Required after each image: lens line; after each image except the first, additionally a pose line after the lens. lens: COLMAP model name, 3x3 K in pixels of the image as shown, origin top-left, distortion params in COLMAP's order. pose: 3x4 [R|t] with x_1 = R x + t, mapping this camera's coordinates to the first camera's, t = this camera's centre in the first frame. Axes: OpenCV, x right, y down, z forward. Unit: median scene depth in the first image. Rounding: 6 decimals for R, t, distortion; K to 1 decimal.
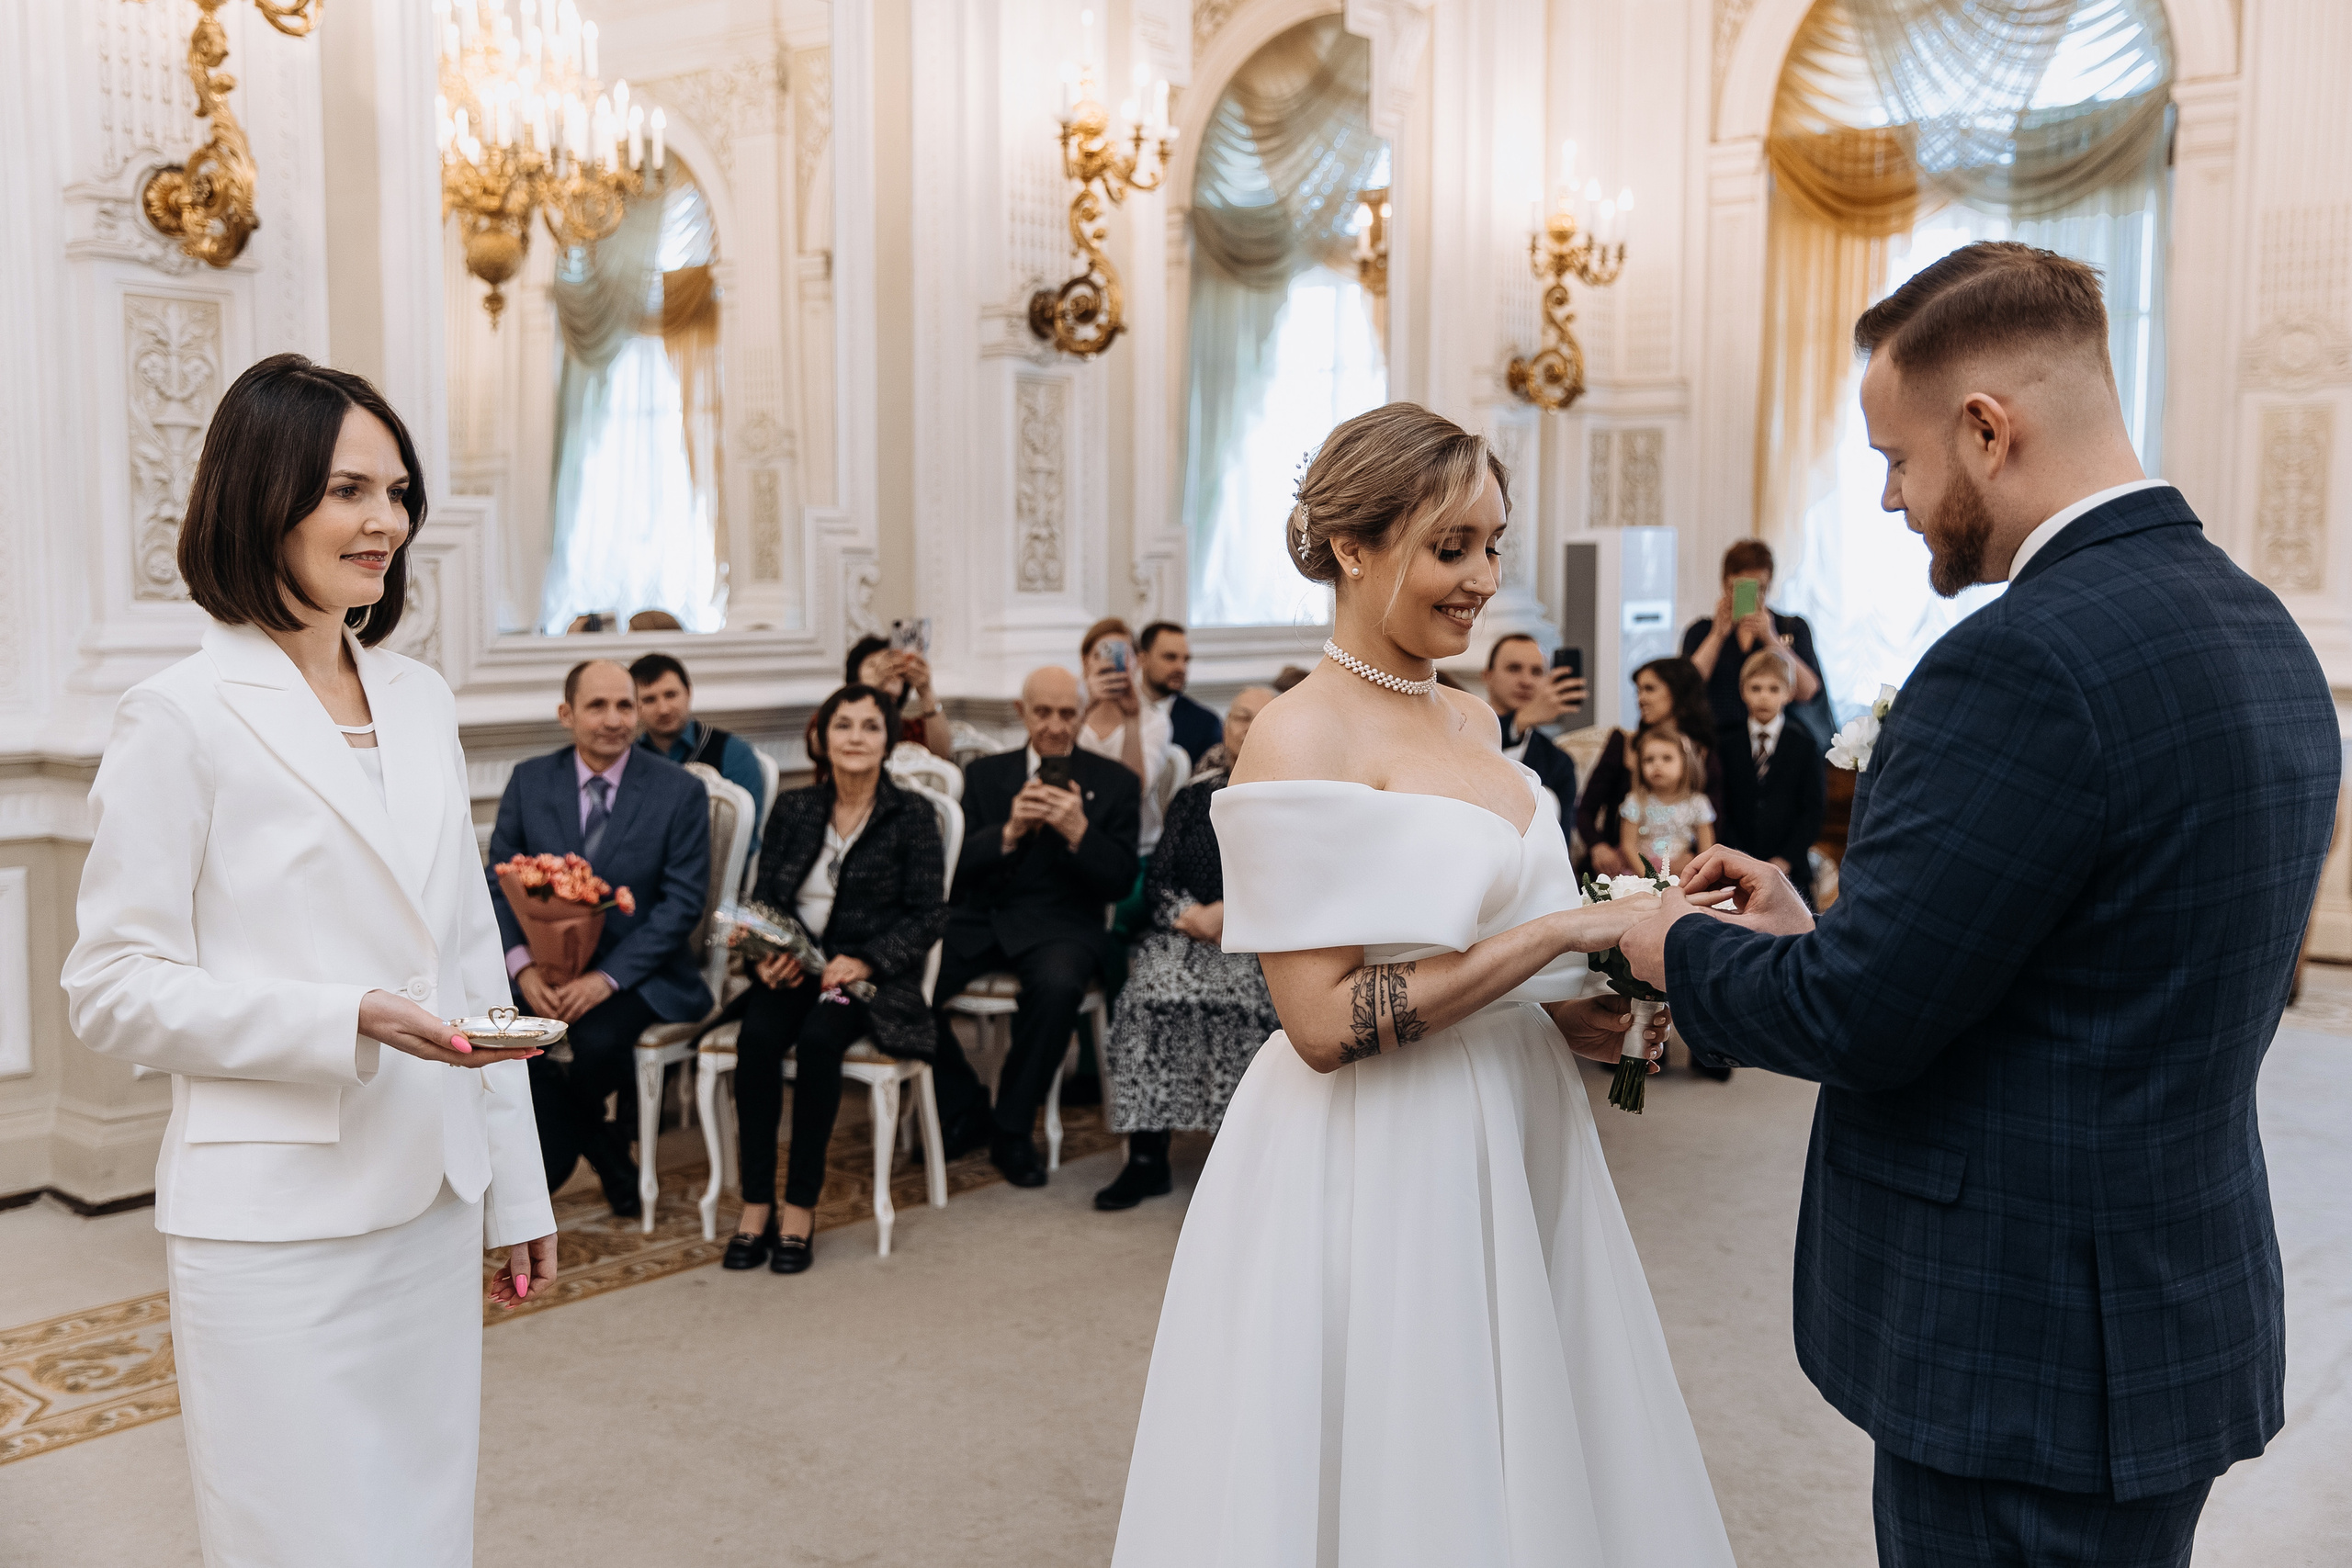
lens RADIAL K [[2263.4, 0, 1046.7], [0, 2263.4, 769.5], [0, 0, 1]] dist [0.018175, -0.007407]
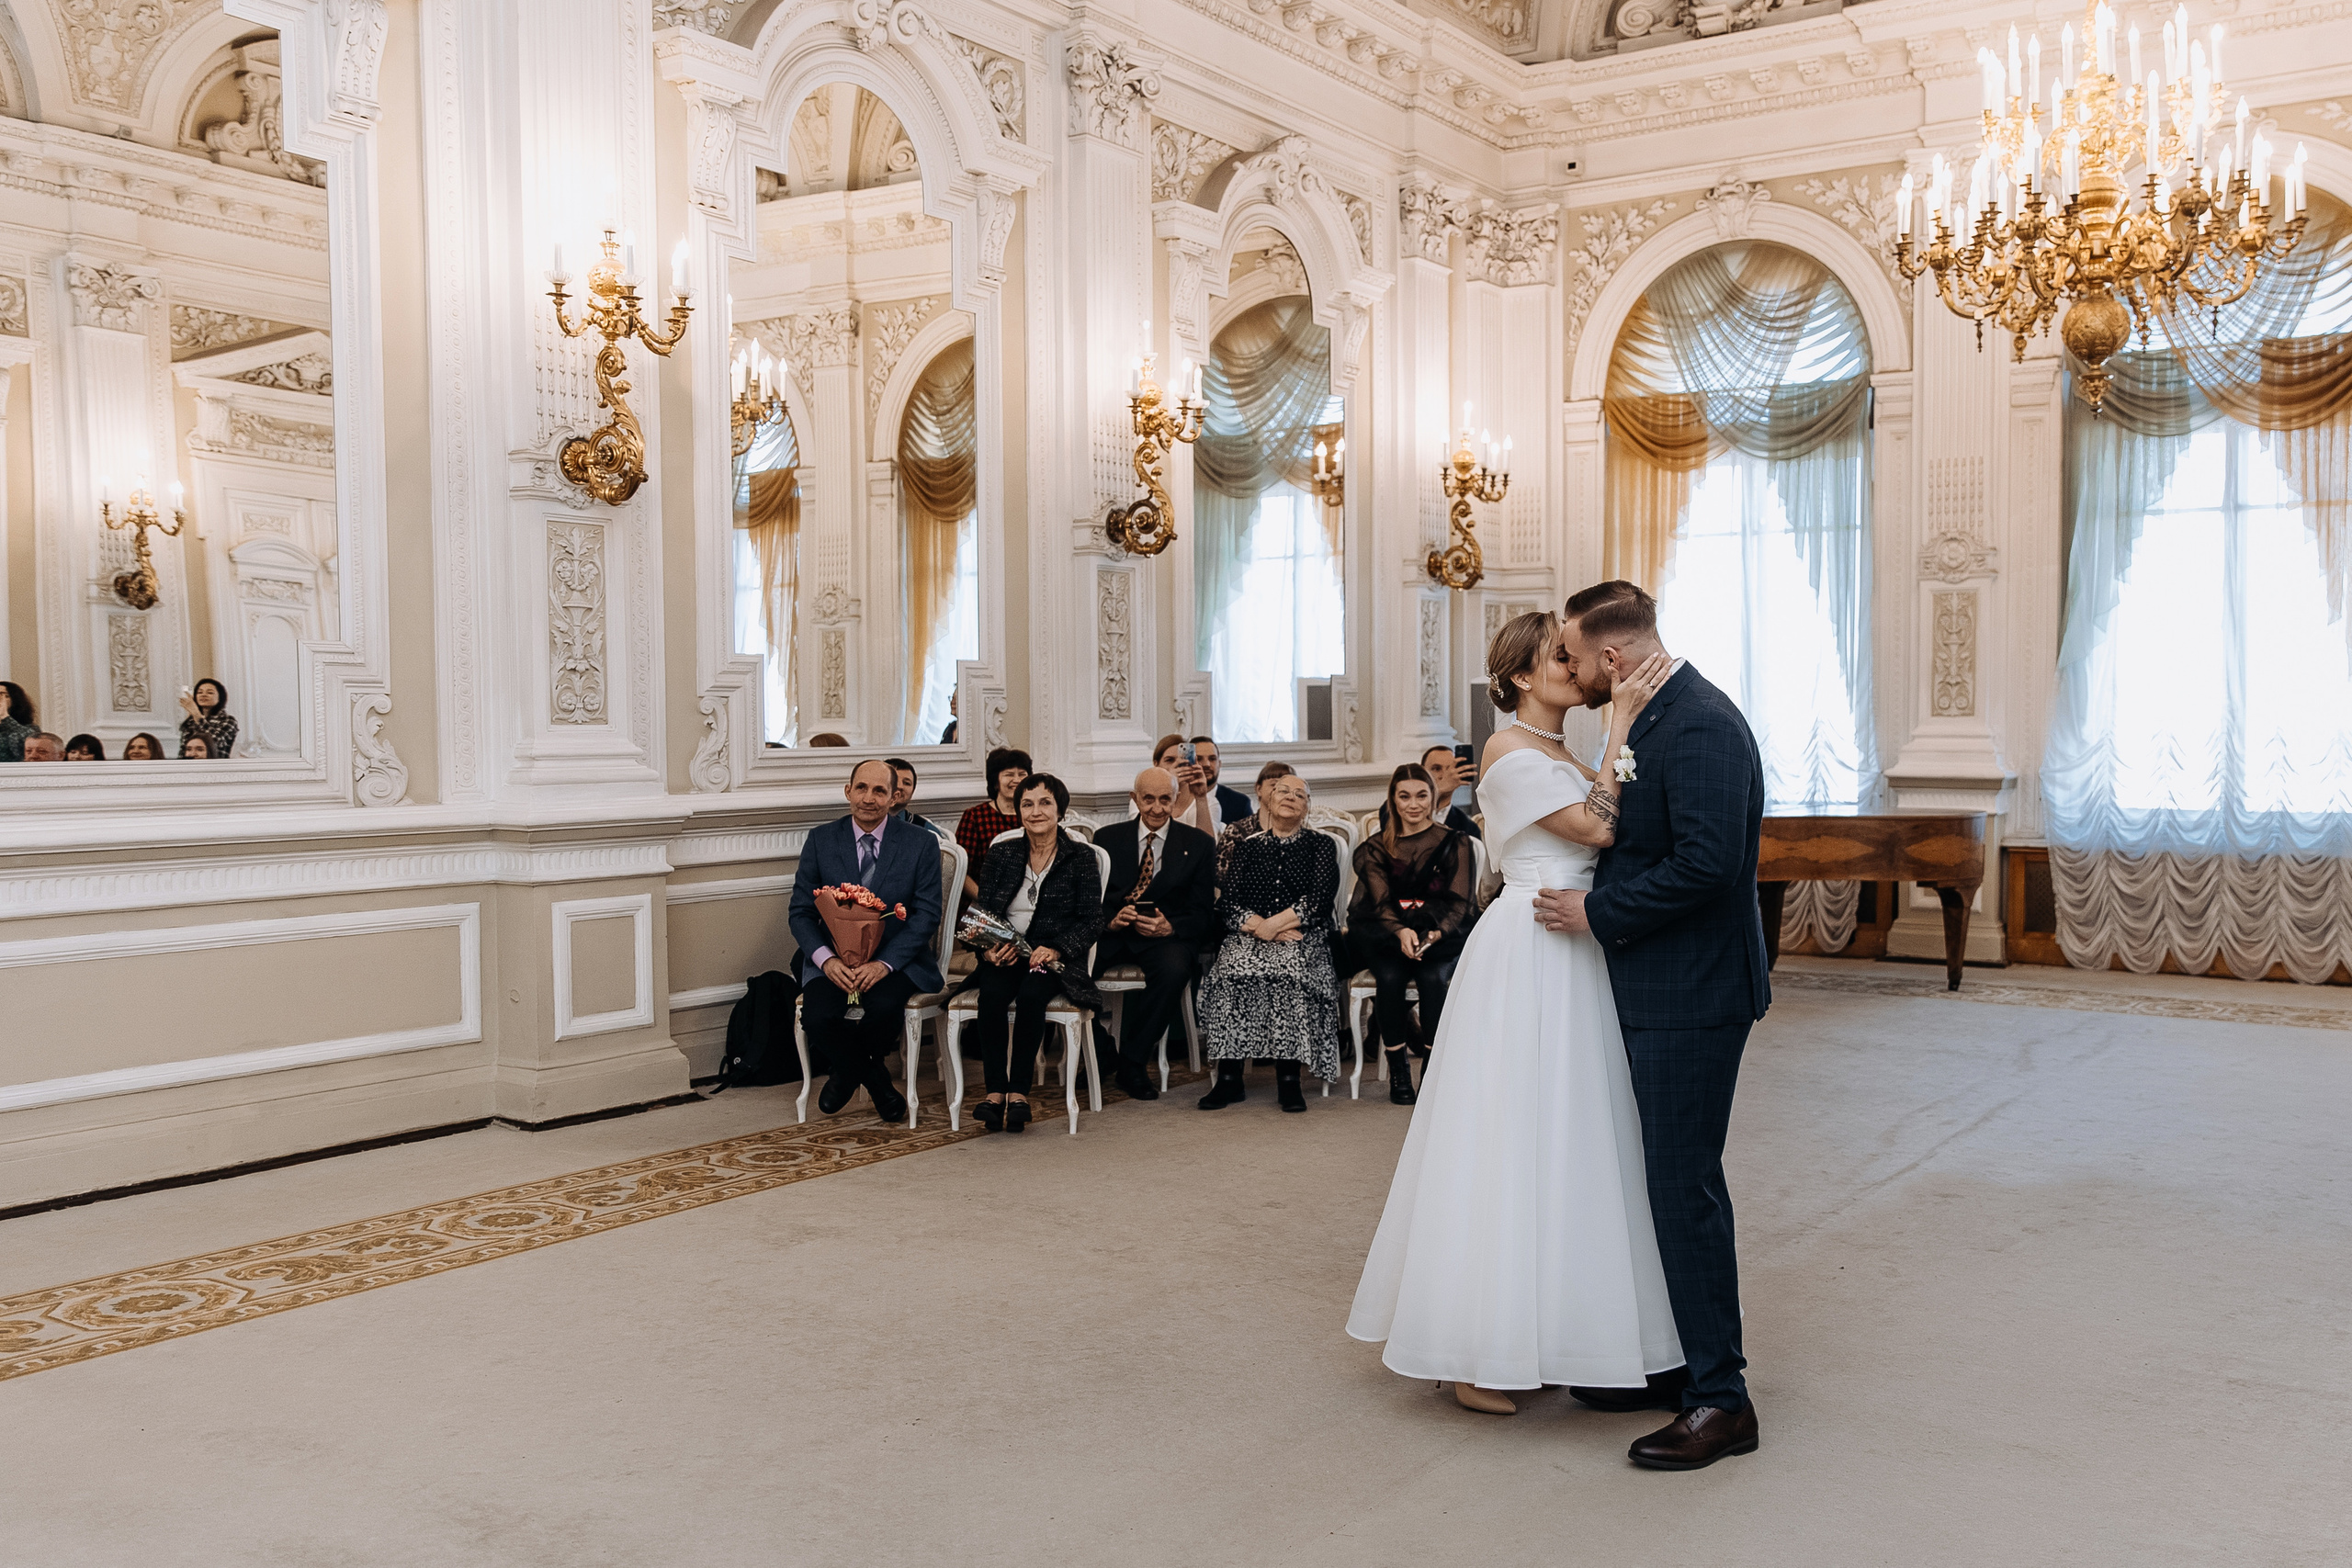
lens RADIAL K [[2051.4, 0, 1176.0], [0, 2051.4, 784.0], [0, 0, 1]] dist [-0.002322, 0.001611]
pose [[0.995378, -0.007075, 0.095774, -0.088637], [0.012145, 0.998549, -0.052464, 0.030831], [-0.095264, 0.053385, 0.994020, -0.284571]]
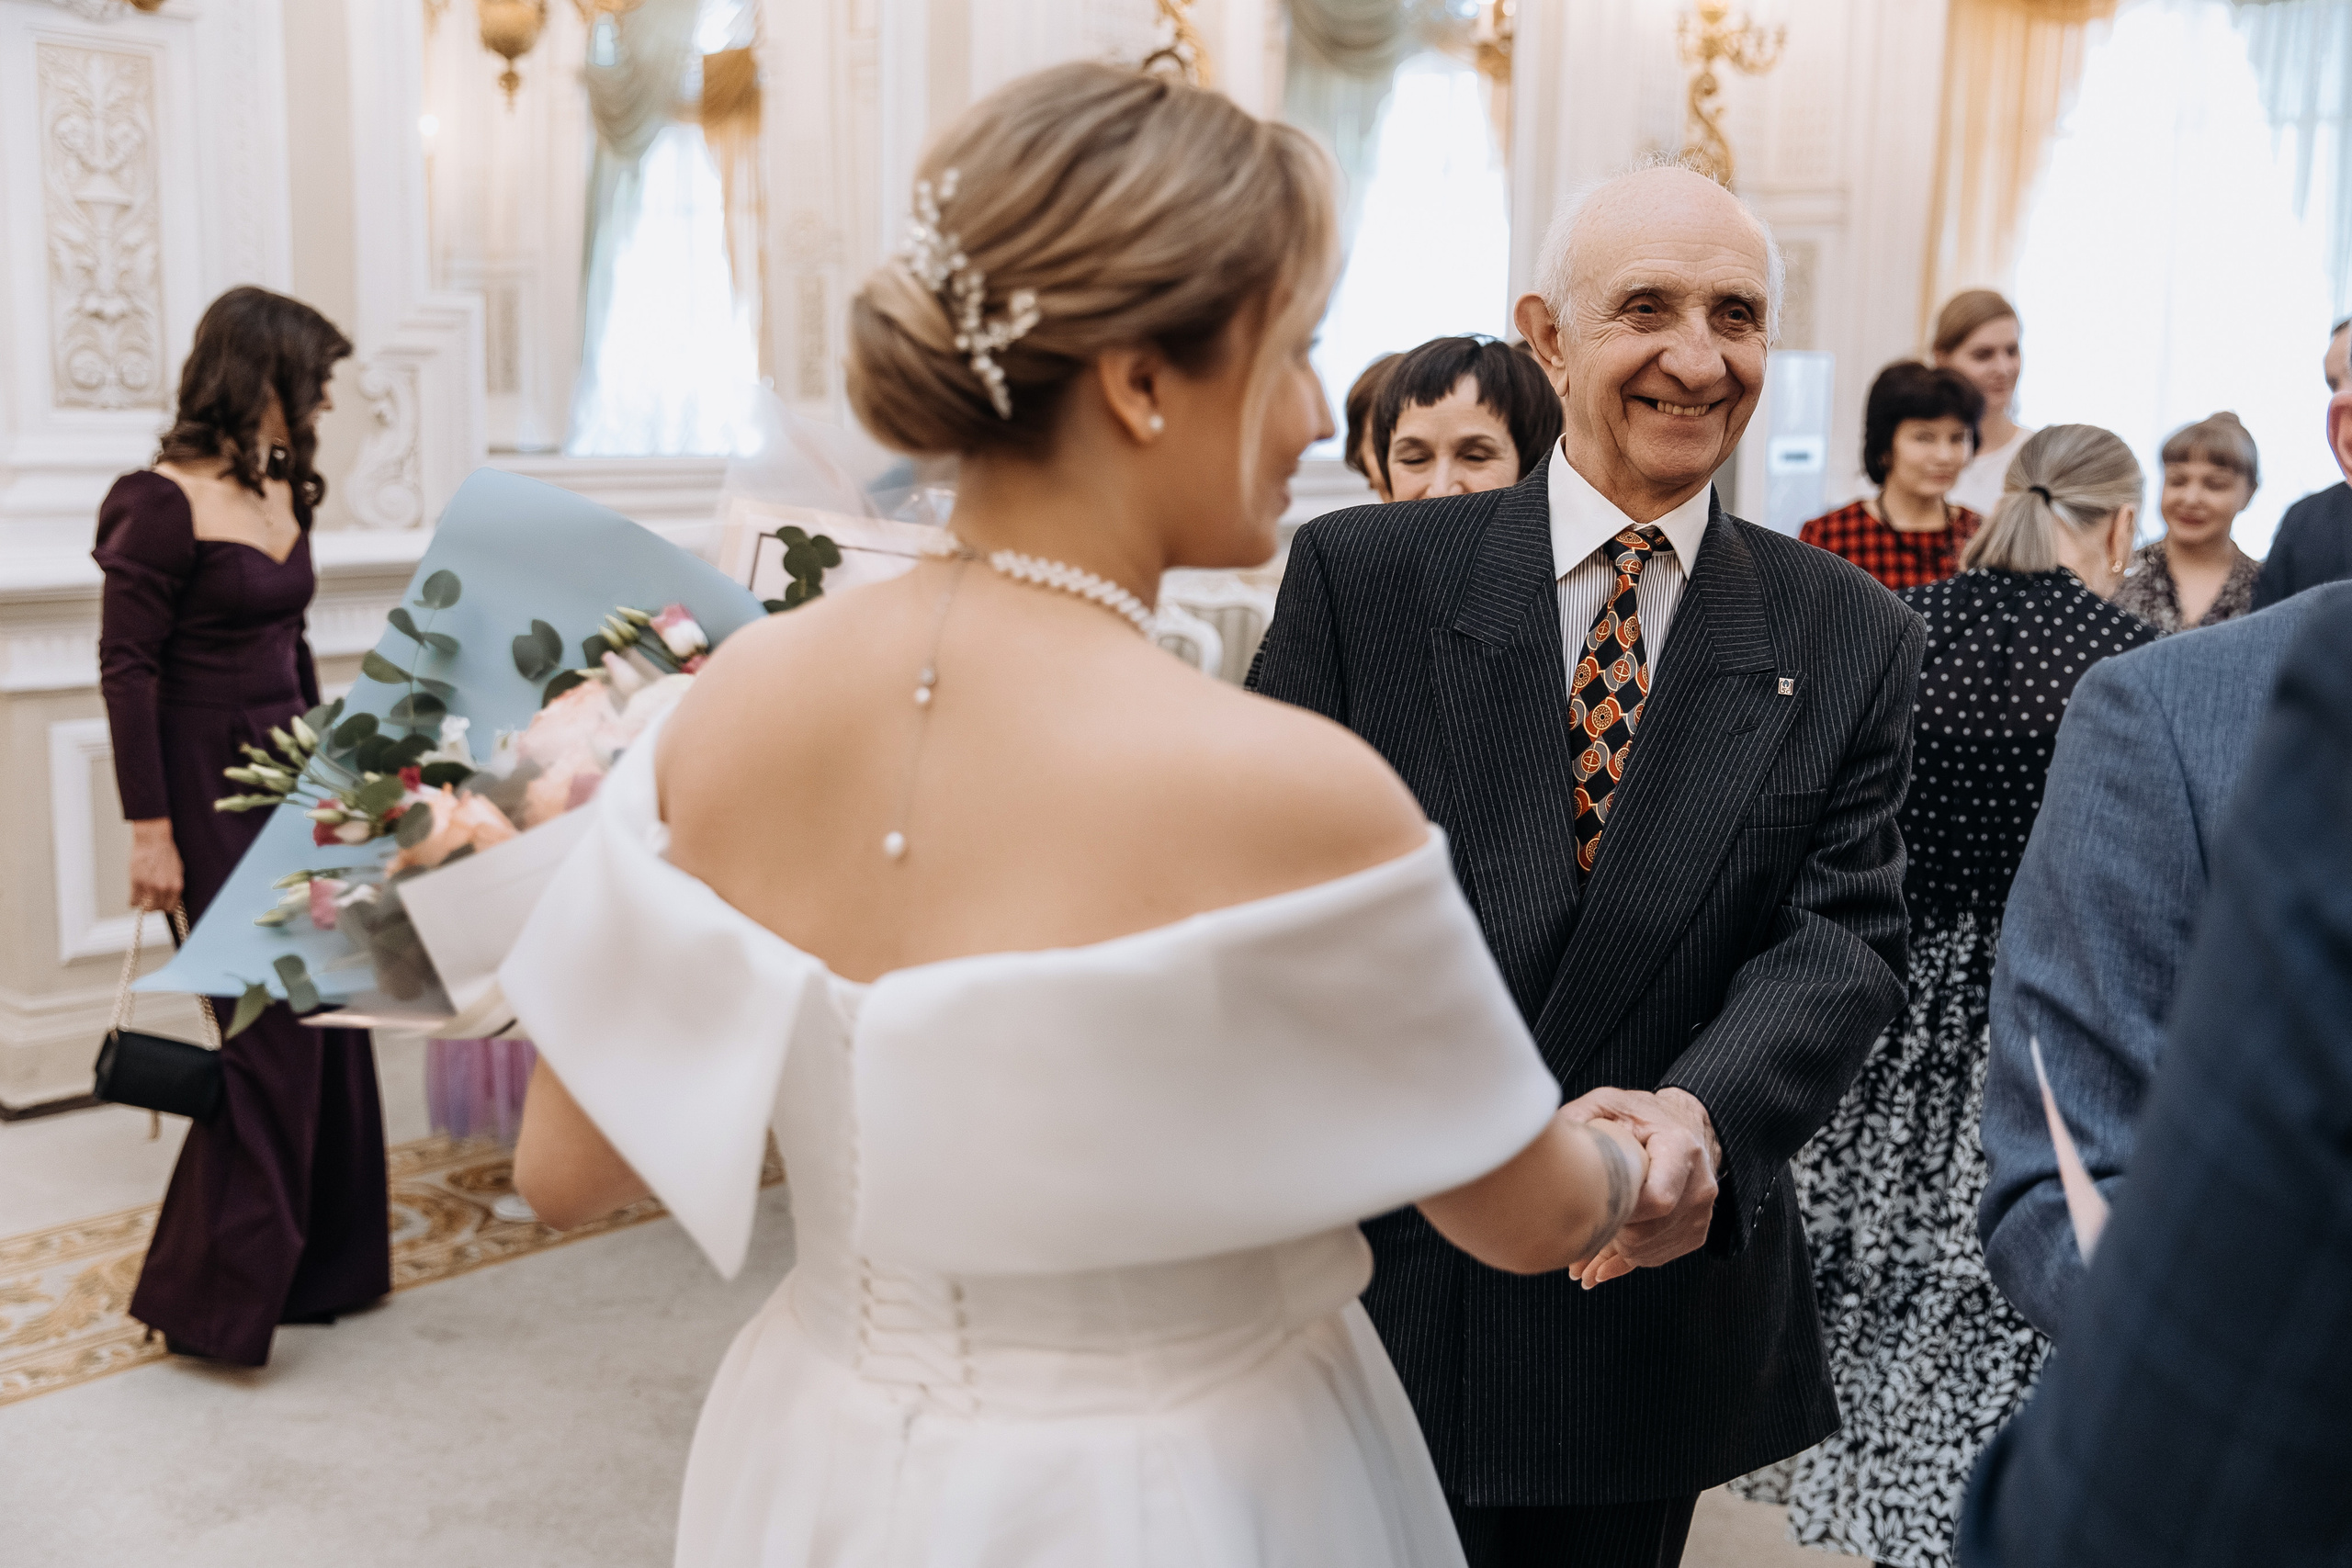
lens RADIAL K [[2385.4, 0, 1110.9], [0, 2385.4, 793.5], [0, 0, 1]] dist [0.000613, 0.007092]
pose [[0.999861, 0.016697, -0.000059, -0.000877], [-0.016640, 0.996753, 0.078783, -0.005245], [0.001374, -0.078771, 0.996892, 0.067175]]
